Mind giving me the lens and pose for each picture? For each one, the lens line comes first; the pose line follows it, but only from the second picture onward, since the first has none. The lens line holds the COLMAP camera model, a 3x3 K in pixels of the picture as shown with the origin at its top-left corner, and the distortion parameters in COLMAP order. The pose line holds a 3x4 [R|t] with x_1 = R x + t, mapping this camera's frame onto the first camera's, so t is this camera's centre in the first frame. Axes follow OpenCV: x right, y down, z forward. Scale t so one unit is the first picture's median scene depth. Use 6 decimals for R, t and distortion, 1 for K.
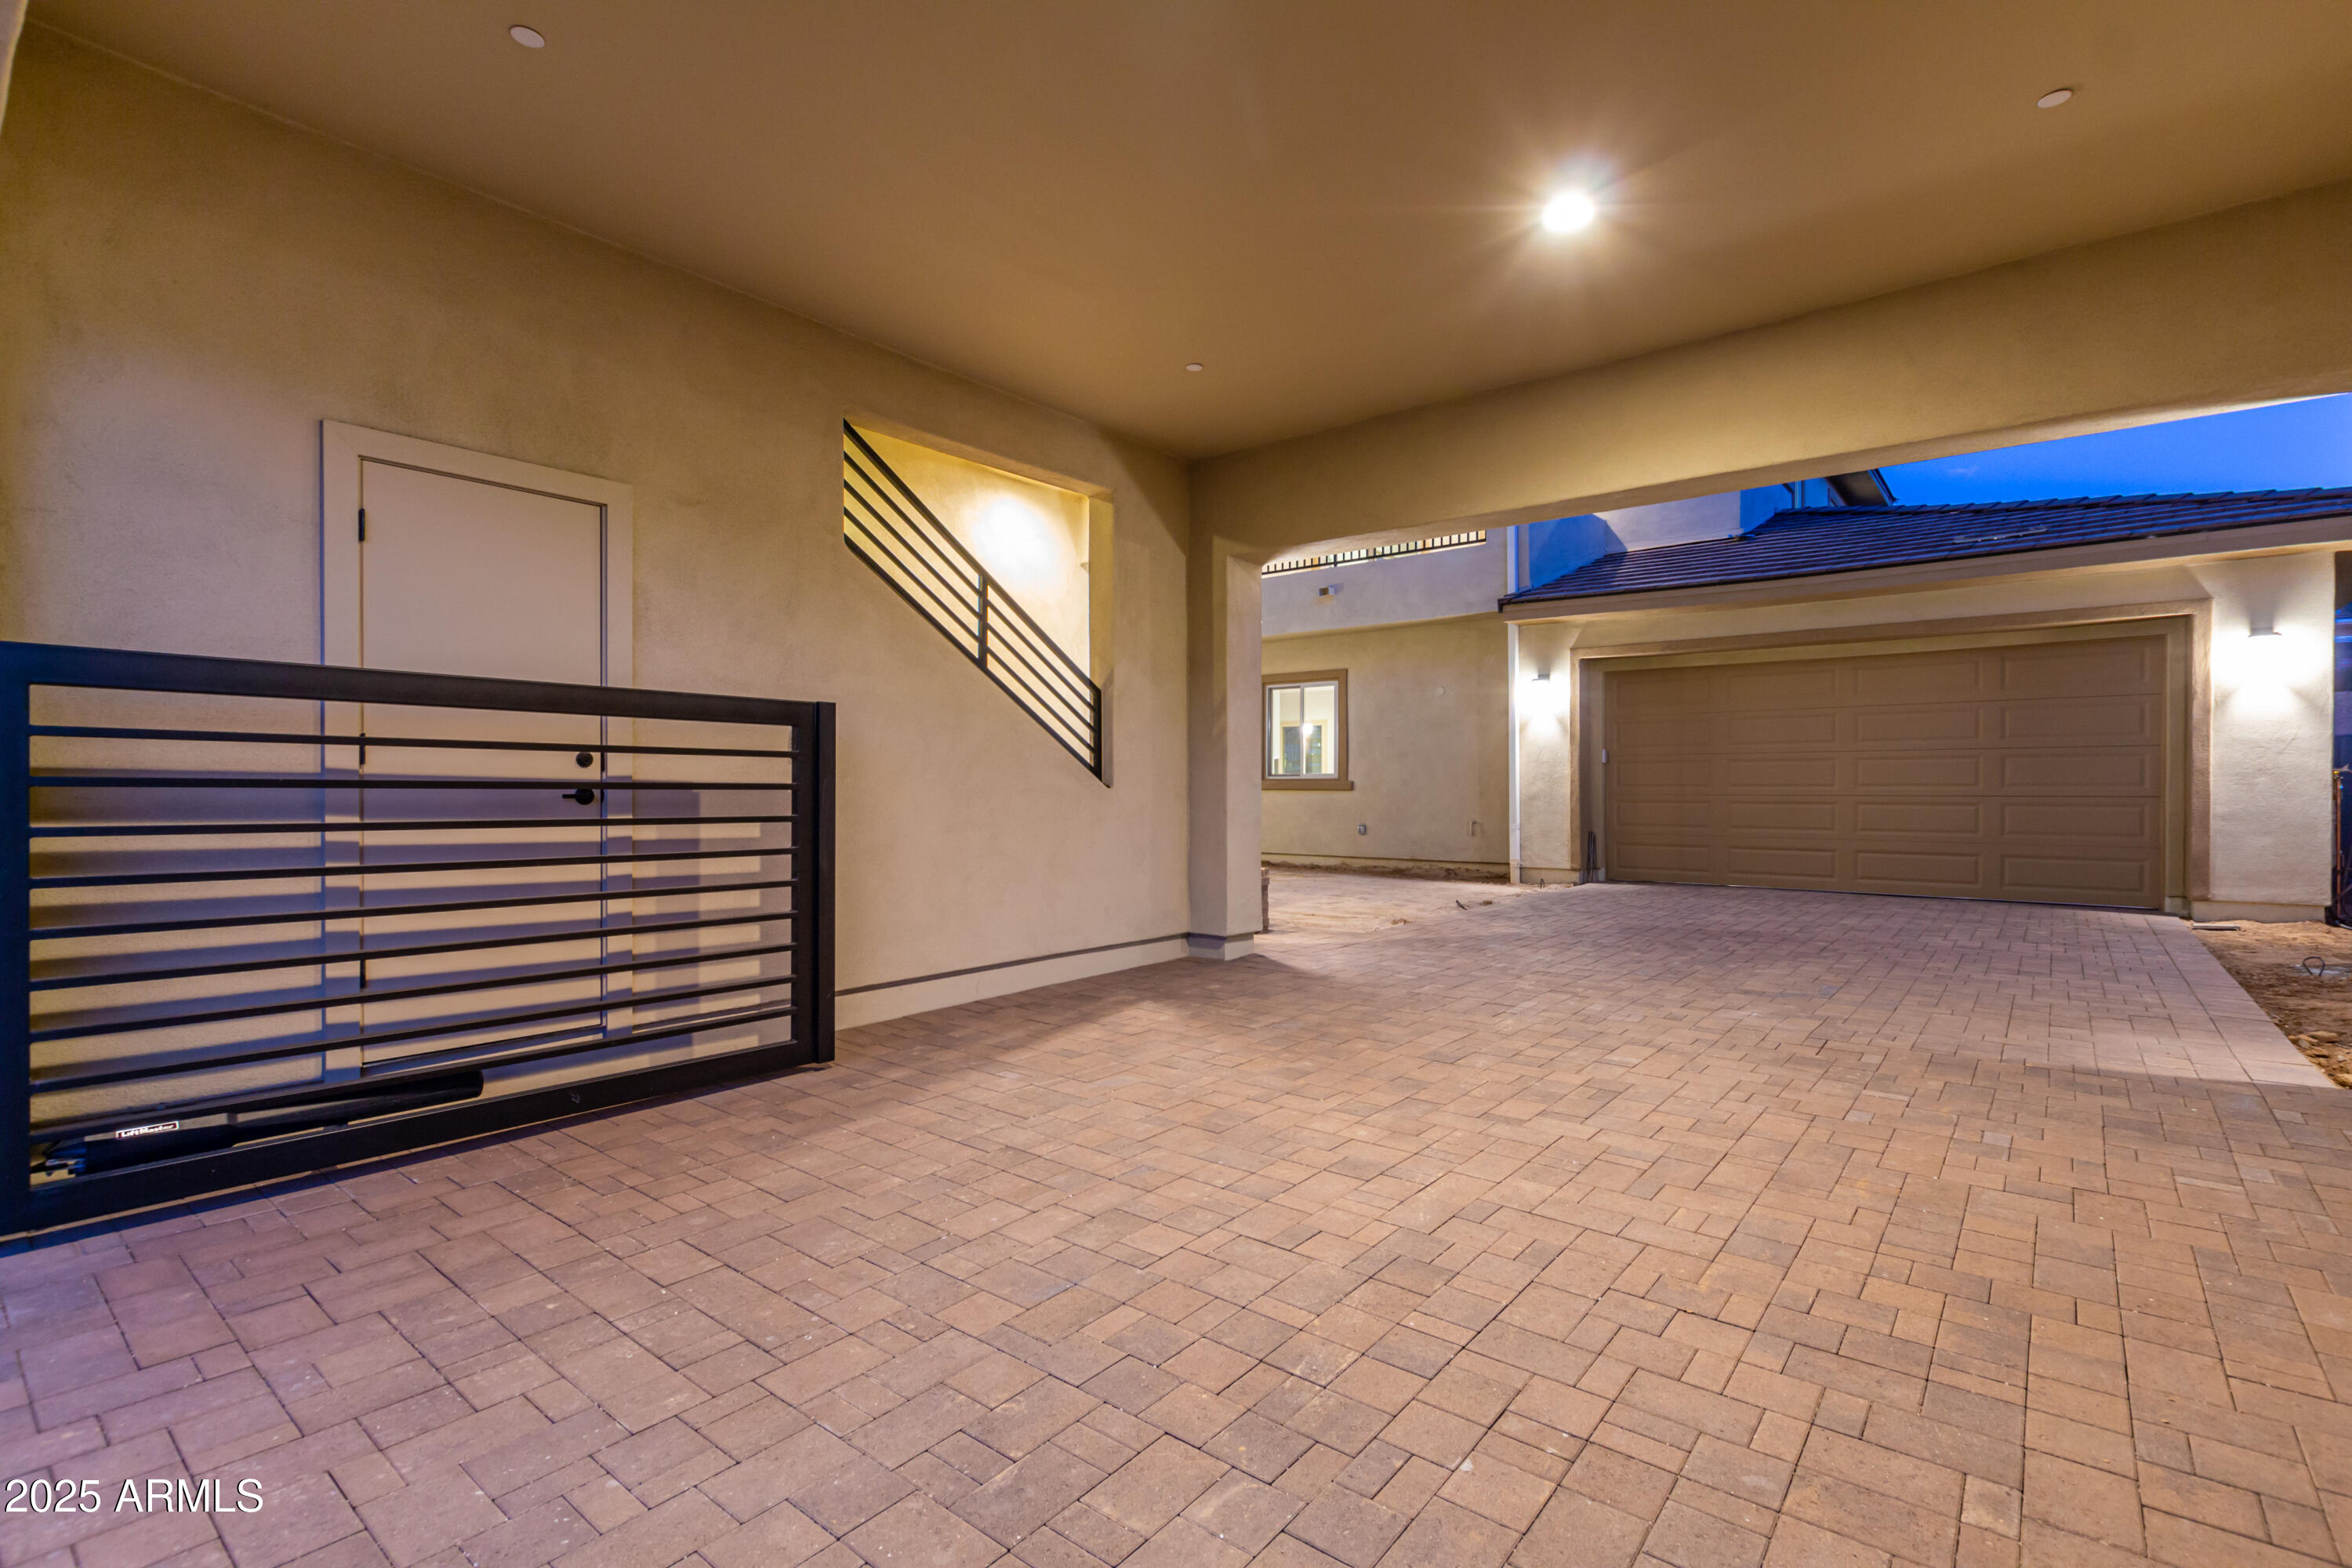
lens RADIAL K [[1073.2, 0, 1176.1], [0, 1073.2, 784.2], [0, 0, 1]] dist [0.008591, -0.004386]
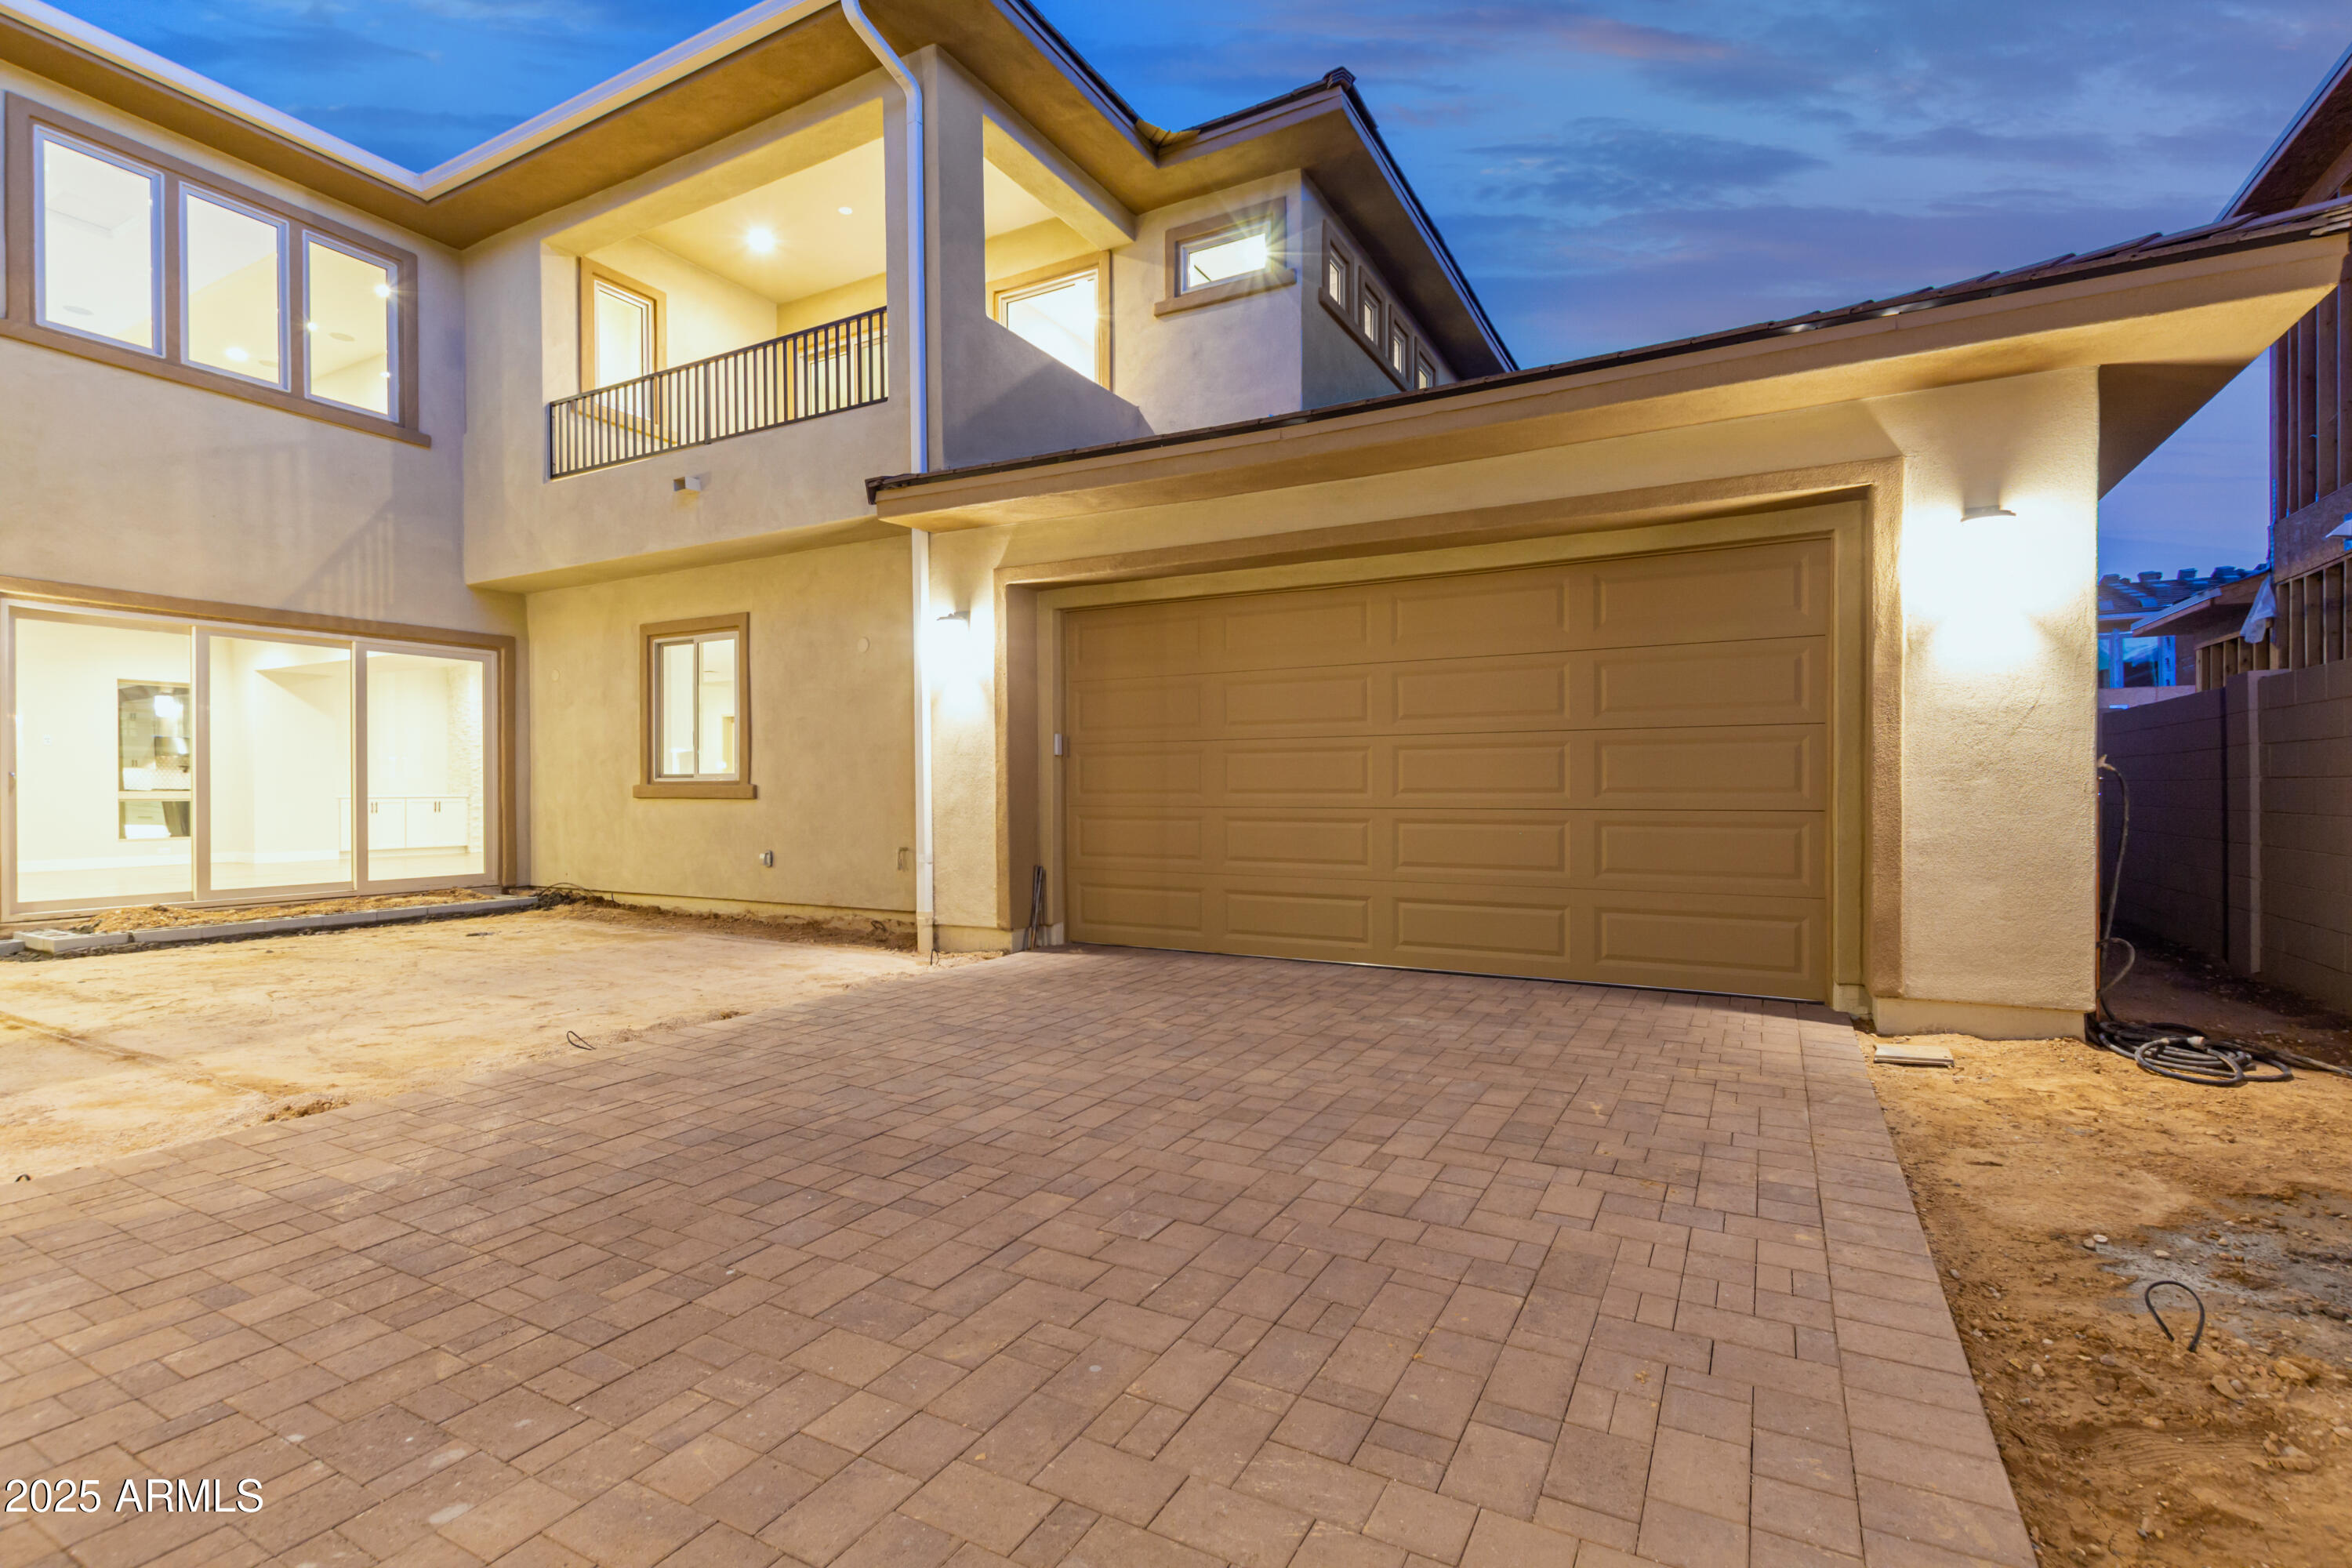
lens RADIAL K [[1073.2, 0, 1177.7], [0, 1073.2, 783.3], [0, 0, 1]] dist [0.008591, -0.004386]
pose [[0.982365, -0.002540, 0.186956, 0.451548], [0.002914, 0.999994, -0.001725, -0.003262], [-0.186951, 0.002239, 0.982367, 0.483987]]
